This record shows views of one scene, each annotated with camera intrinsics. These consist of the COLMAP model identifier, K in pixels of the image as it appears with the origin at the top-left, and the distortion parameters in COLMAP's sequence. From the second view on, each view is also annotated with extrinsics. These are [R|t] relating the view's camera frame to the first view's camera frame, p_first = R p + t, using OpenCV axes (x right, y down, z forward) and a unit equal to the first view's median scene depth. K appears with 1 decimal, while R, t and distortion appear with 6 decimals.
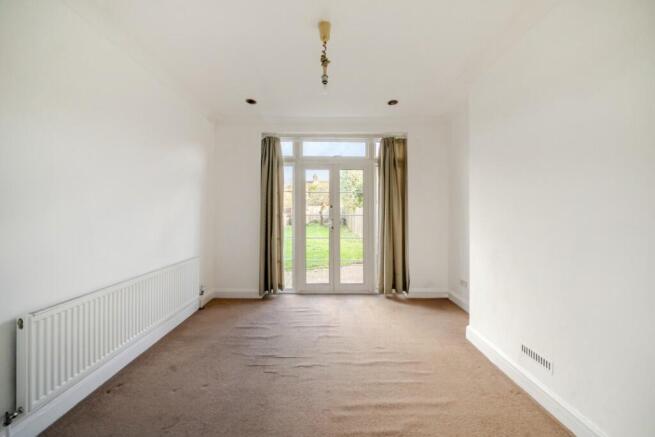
lens RADIAL K [[226.9, 0, 328.1], [0, 226.9, 217.2], [0, 0, 1]] dist [-0.000793, -0.000107]
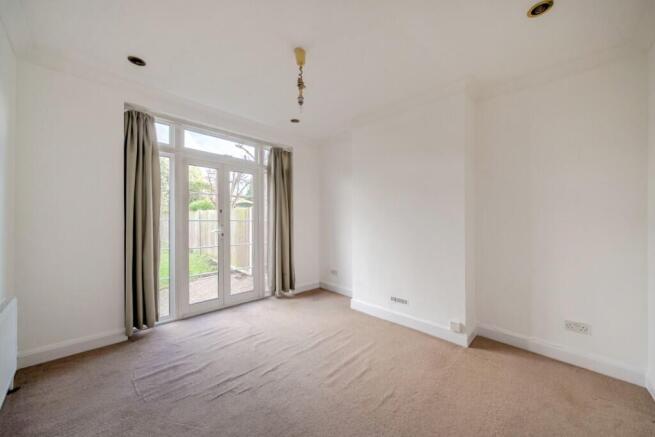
lens RADIAL K [[243.9, 0, 327.0], [0, 243.9, 222.4], [0, 0, 1]] dist [-0.000133, -0.000014]
pose [[0.696817, -0.006432, 0.717221, -0.404432], [0.005354, 0.999979, 0.003767, -0.003667], [-0.717229, 0.001215, 0.696836, 0.034741]]
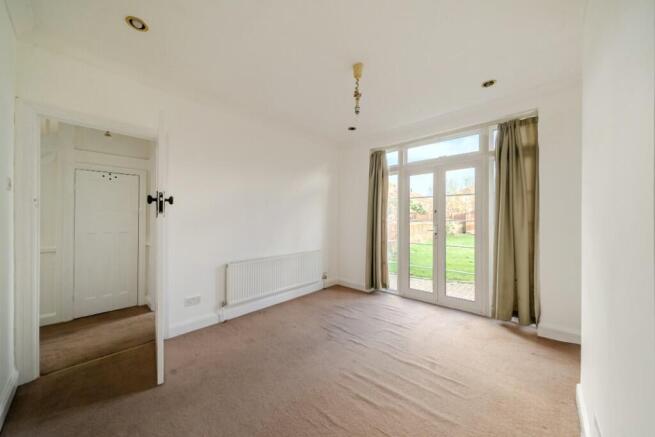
lens RADIAL K [[236.8, 0, 325.6], [0, 236.8, 223.3], [0, 0, 1]] dist [0.000496, 0.000061]
pose [[0.719555, 0.007801, -0.694392, 0.389796], [-0.009519, 0.999954, 0.001370, 0.005369], [0.694371, 0.005625, 0.719596, -0.024814]]
